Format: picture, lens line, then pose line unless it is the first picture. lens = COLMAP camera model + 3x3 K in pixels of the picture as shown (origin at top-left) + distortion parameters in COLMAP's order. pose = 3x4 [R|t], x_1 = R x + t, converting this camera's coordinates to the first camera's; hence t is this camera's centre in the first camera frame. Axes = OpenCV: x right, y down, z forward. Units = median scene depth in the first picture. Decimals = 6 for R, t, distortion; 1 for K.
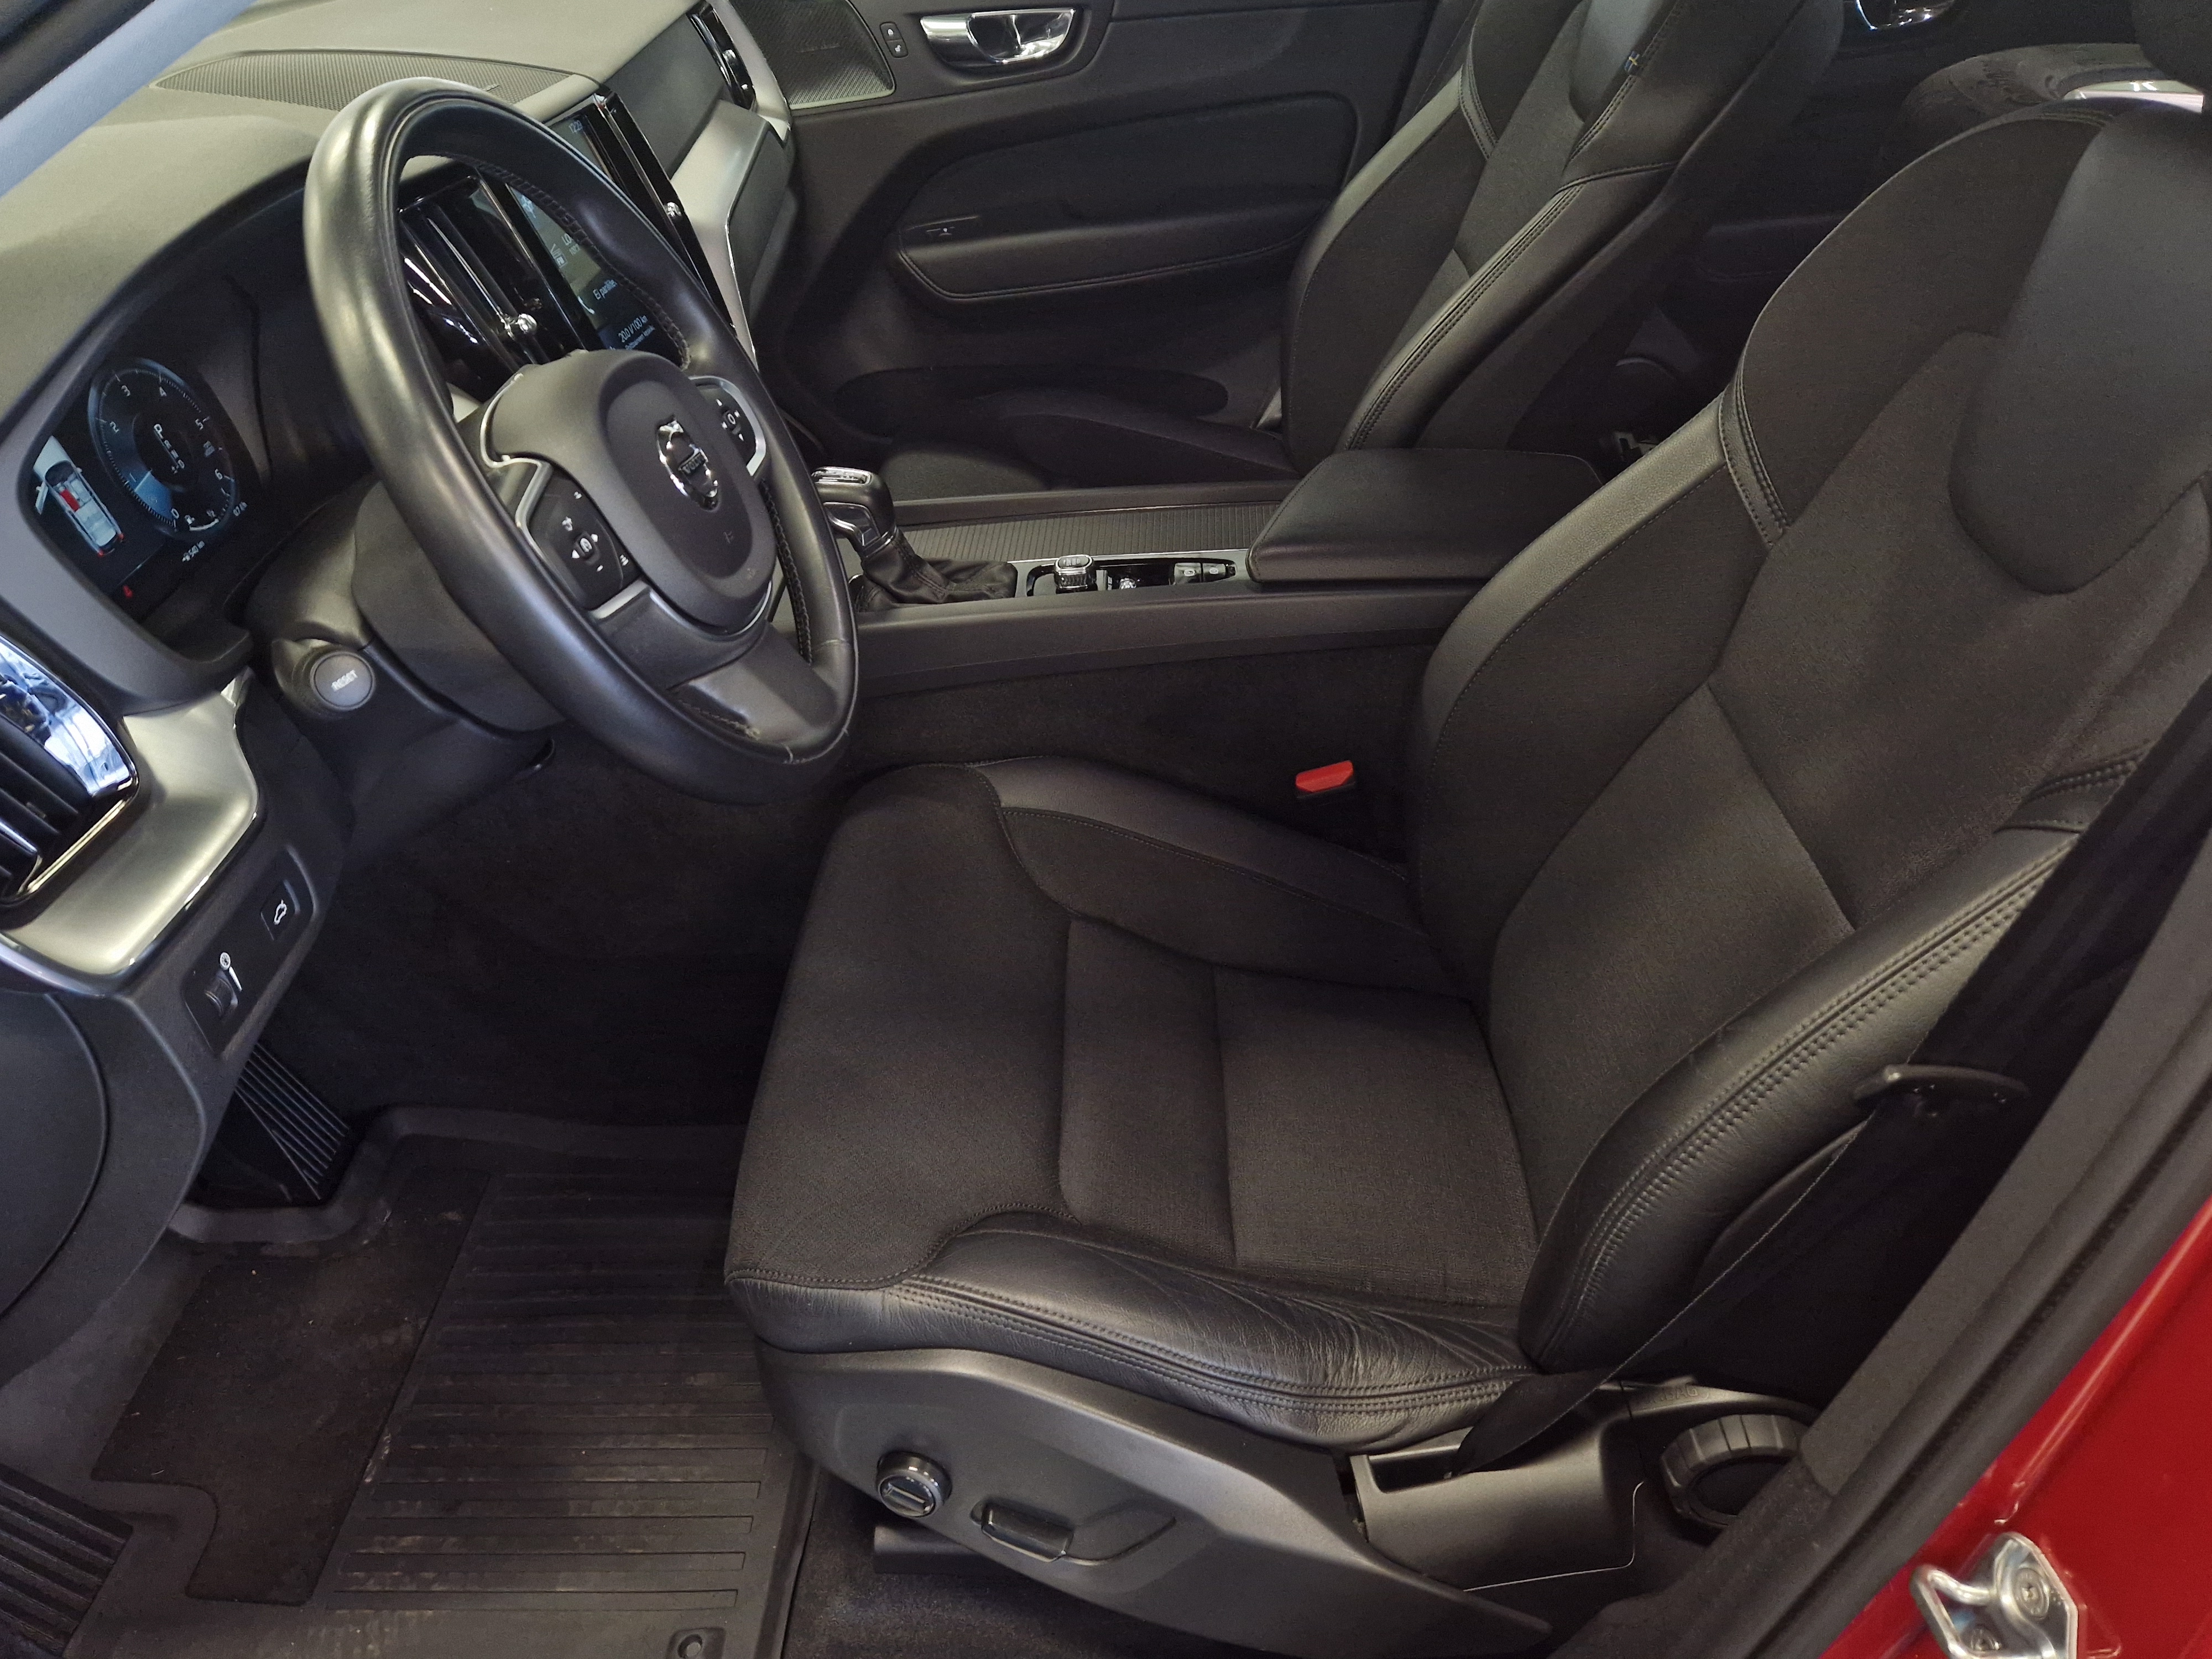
lens RADIAL K [[1587.8, 0, 1113.8], [0, 1587.8, 836.6], [0, 0, 1]] dist [0.036724, -0.033027]
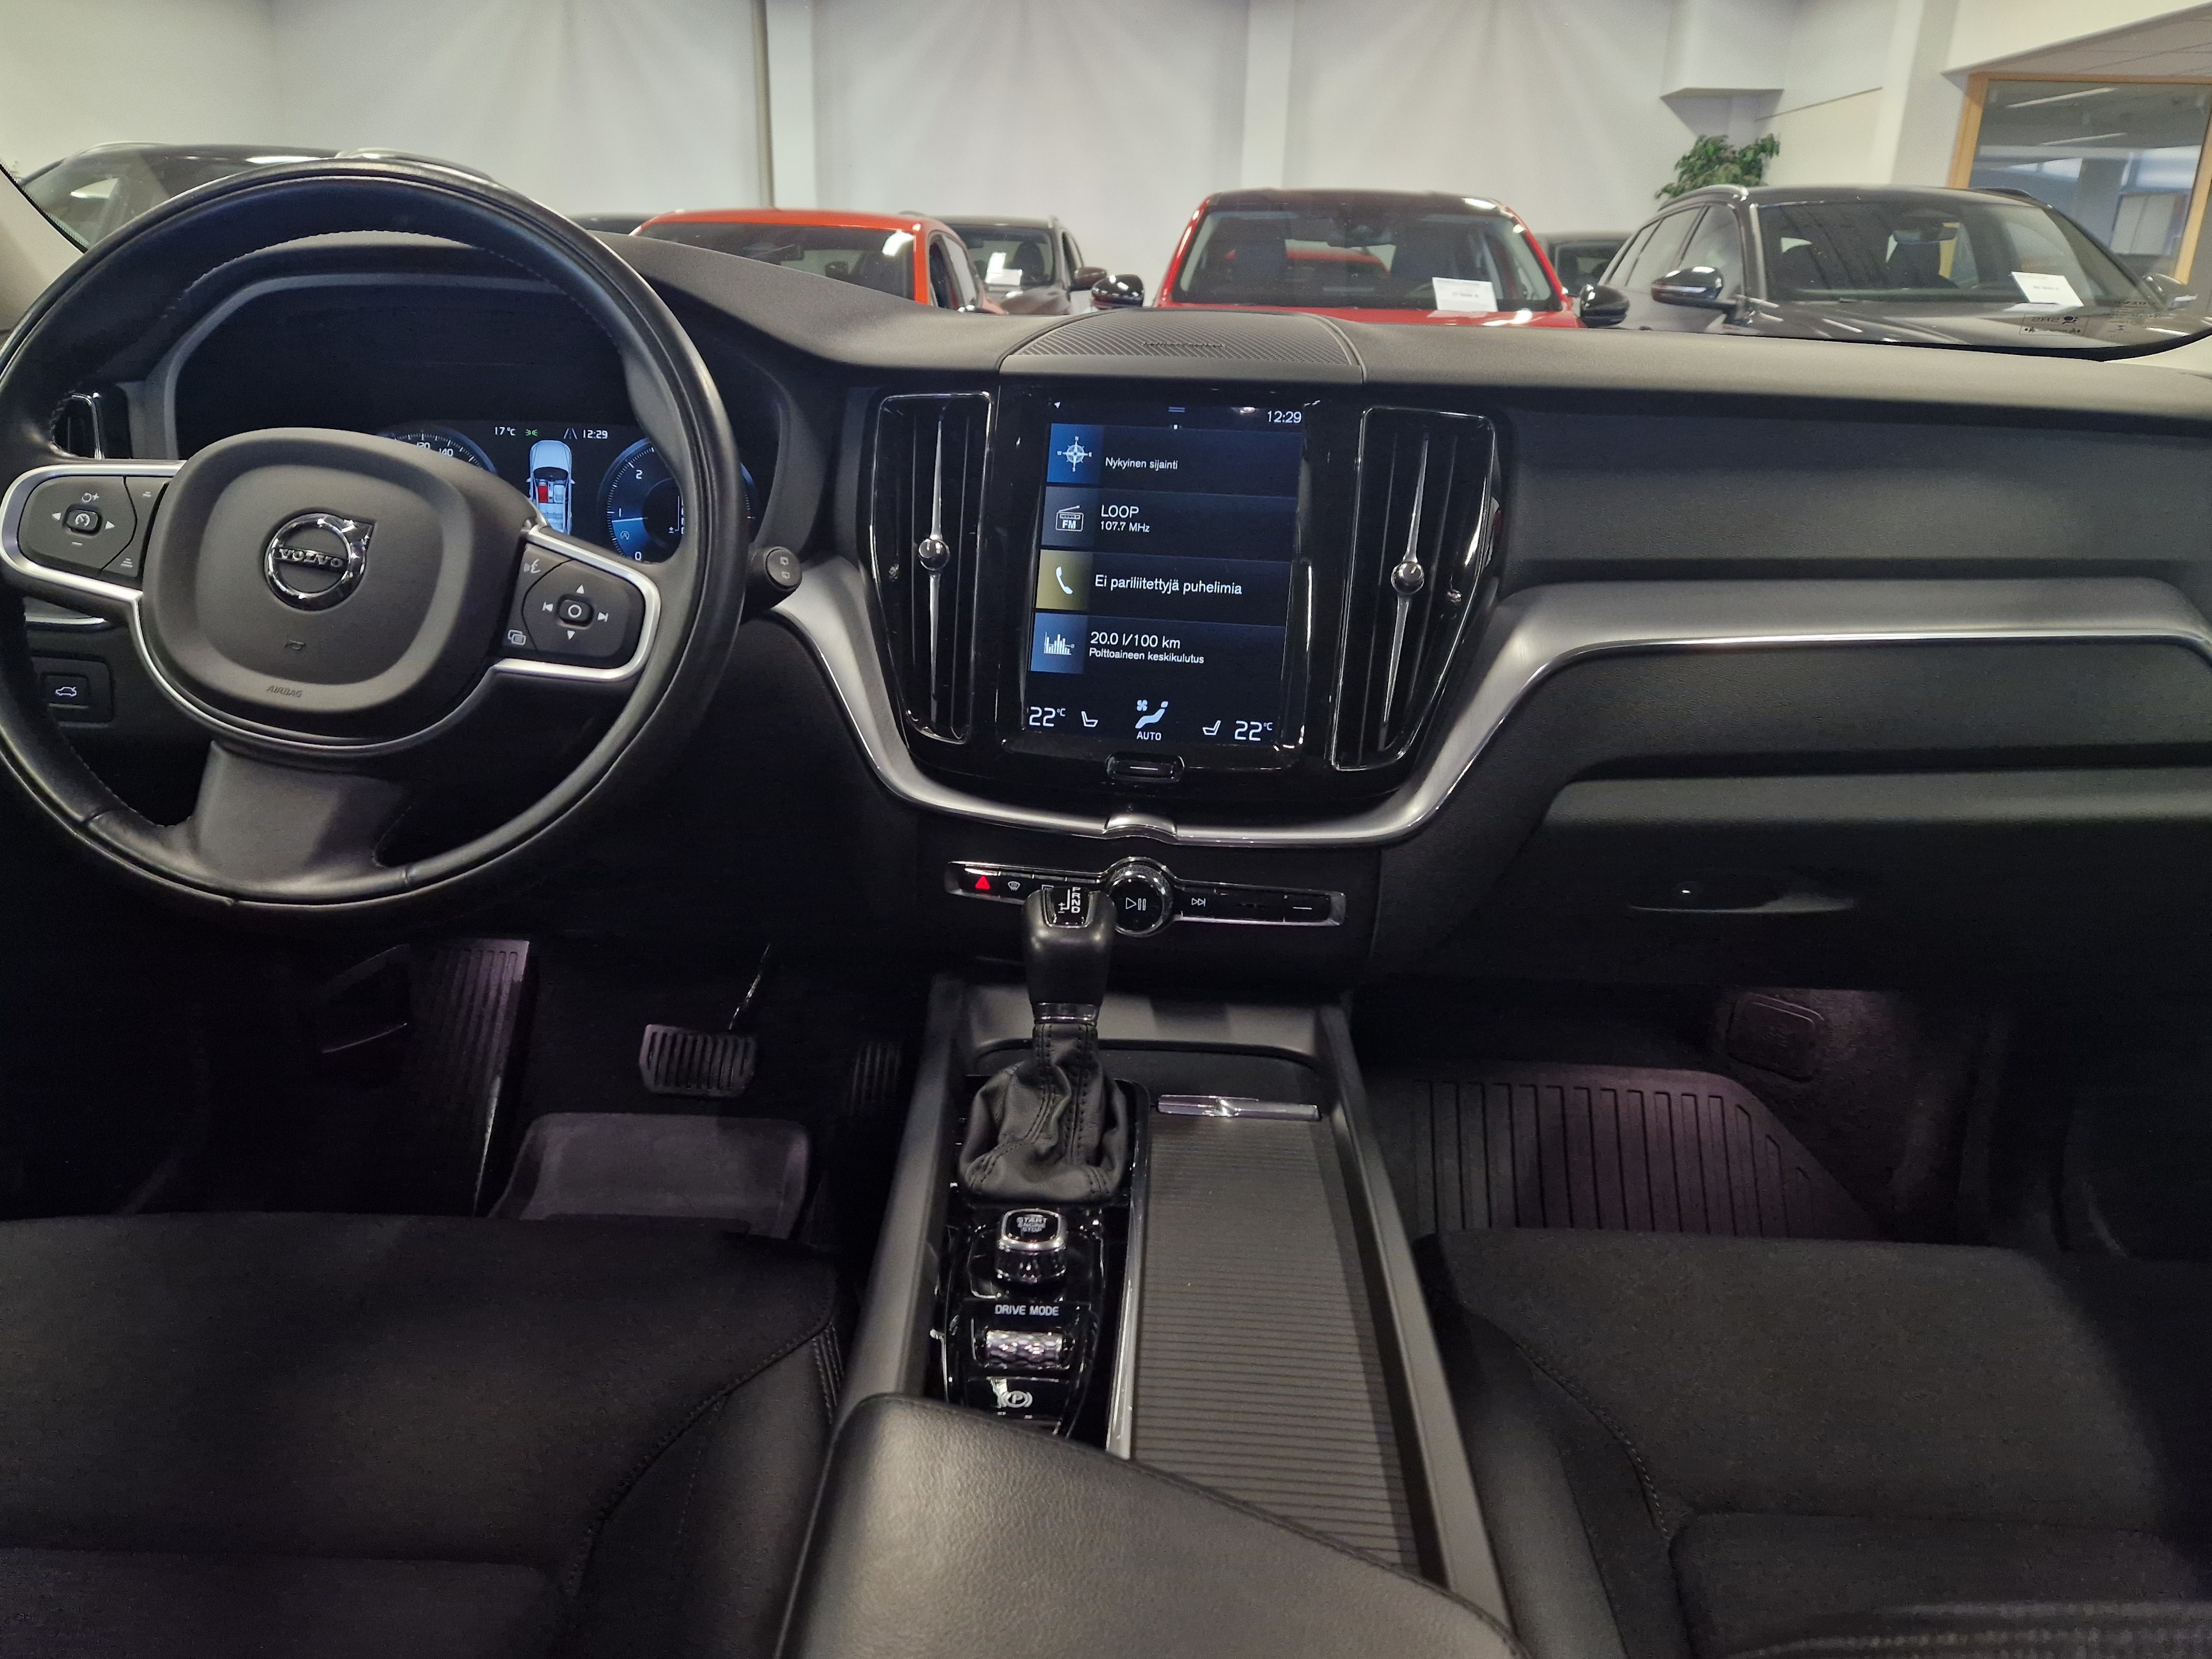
lens RADIAL K [[1587.8, 0, 1093.0], [0, 1587.8, 851.1], [0, 0, 1]] dist [0.036724, -0.033027]
pose [[-0.015478, 0.360735, -0.932540, 0.393719], [-0.608995, 0.736302, 0.294932, -0.405613], [0.793023, 0.572477, 0.208290, 0.789641]]
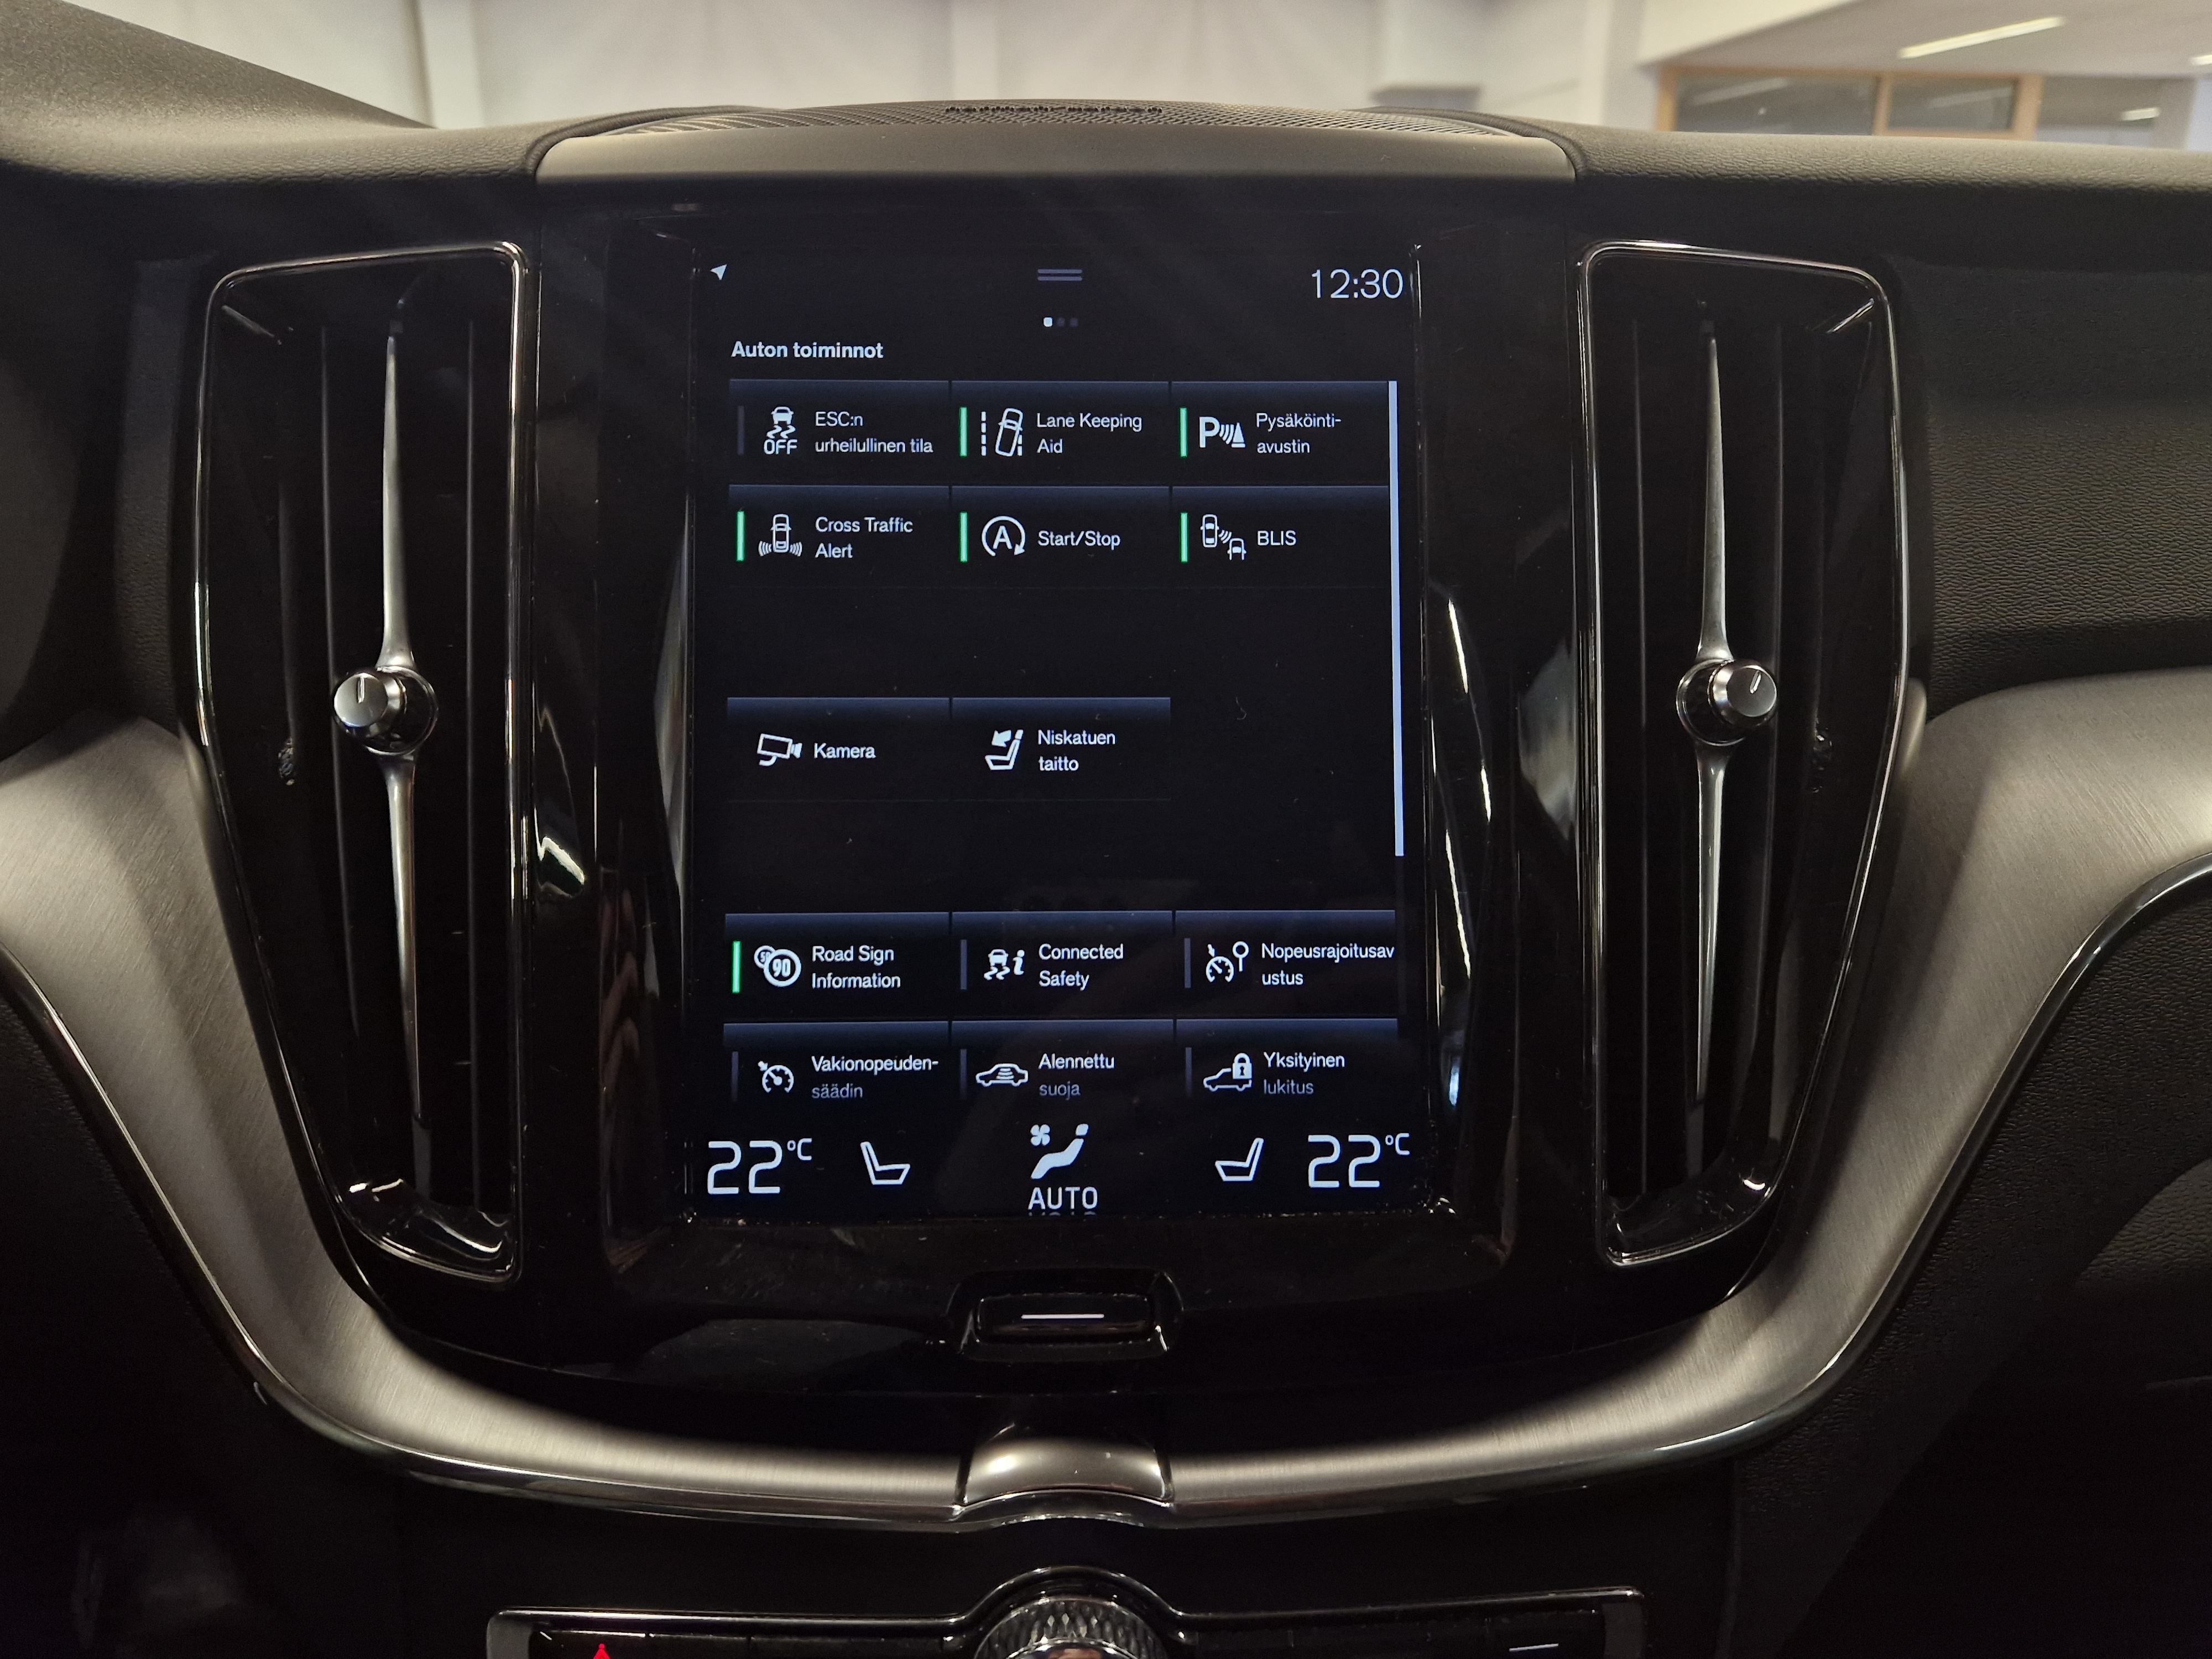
lens RADIAL K [[1587.8, 0, 1123.8], [0, 1587.8, 817.0], [0, 0, 1]] dist [0.036724, -0.033027]
pose [[0.169493, 0.329323, -0.928880, -0.051153], [-0.584902, 0.792191, 0.174134, -0.348167], [0.793197, 0.513790, 0.326892, 0.822168]]
